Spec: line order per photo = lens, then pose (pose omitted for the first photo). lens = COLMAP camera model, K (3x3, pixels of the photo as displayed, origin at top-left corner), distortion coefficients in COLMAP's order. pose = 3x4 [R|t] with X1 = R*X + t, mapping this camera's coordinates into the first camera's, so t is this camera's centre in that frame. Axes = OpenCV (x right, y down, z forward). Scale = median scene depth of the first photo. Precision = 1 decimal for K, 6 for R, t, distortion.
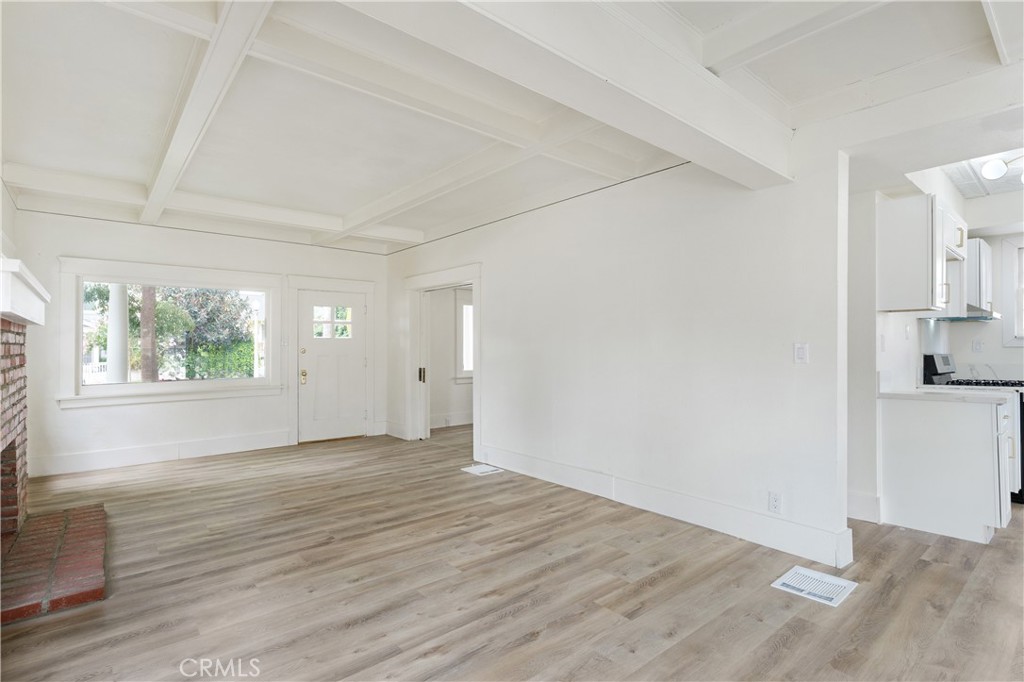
lens RADIAL K [[493.2, 0, 514.2], [0, 493.2, 343.4], [0, 0, 1]] dist [0.000767, 0.000532]
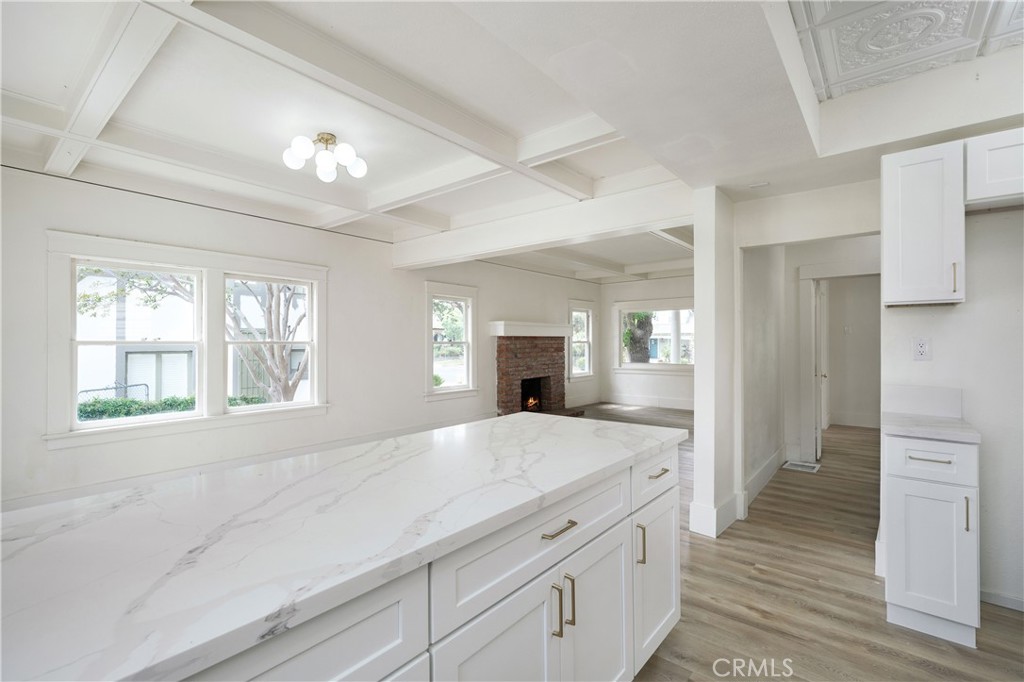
lens RADIAL K [[458.2, 0, 510.2], [0, 458.2, 335.4], [0, 0, 1]] dist [0.000708, 0.000221]
pose [[0.167472, -0.010433, -0.985822, 1.189376], [0.004669, 0.999941, -0.009789, -0.016309], [0.985866, -0.002964, 0.167511, 0.266003]]
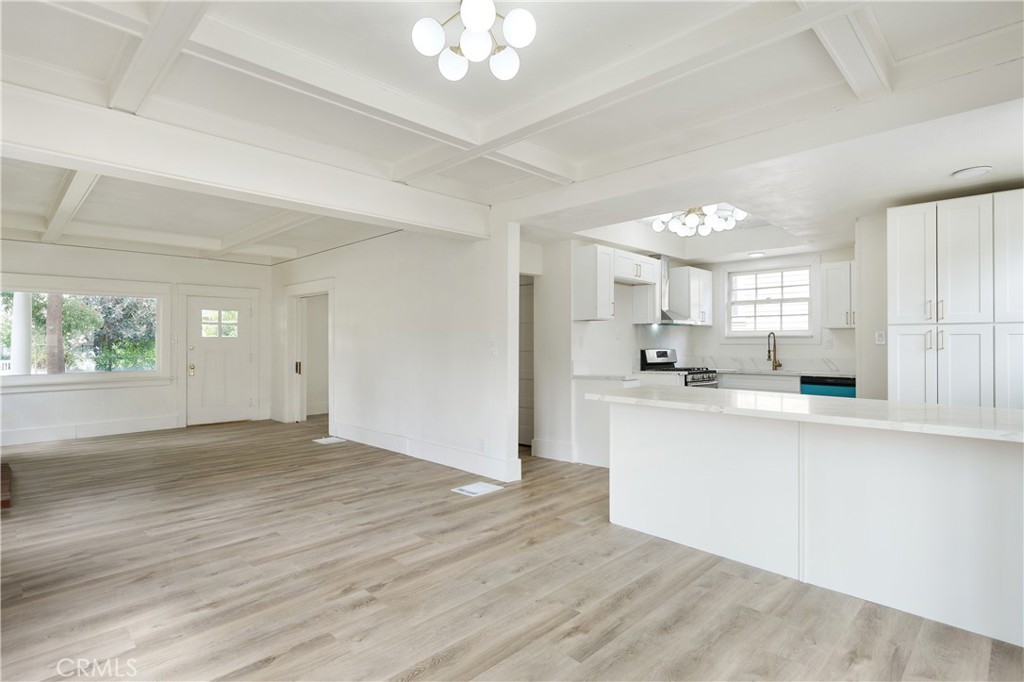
lens RADIAL K [[512.1, 0, 516.6], [0, 512.1, 336.7], [0, 0, 1]] dist [0.002313, -0.000674]
pose [[0.996009, 0.000318, 0.089257, 0.380176], [0.000219, 0.999982, -0.006012, -0.006667], [-0.089257, 0.006008, 0.995990, -0.468114]]
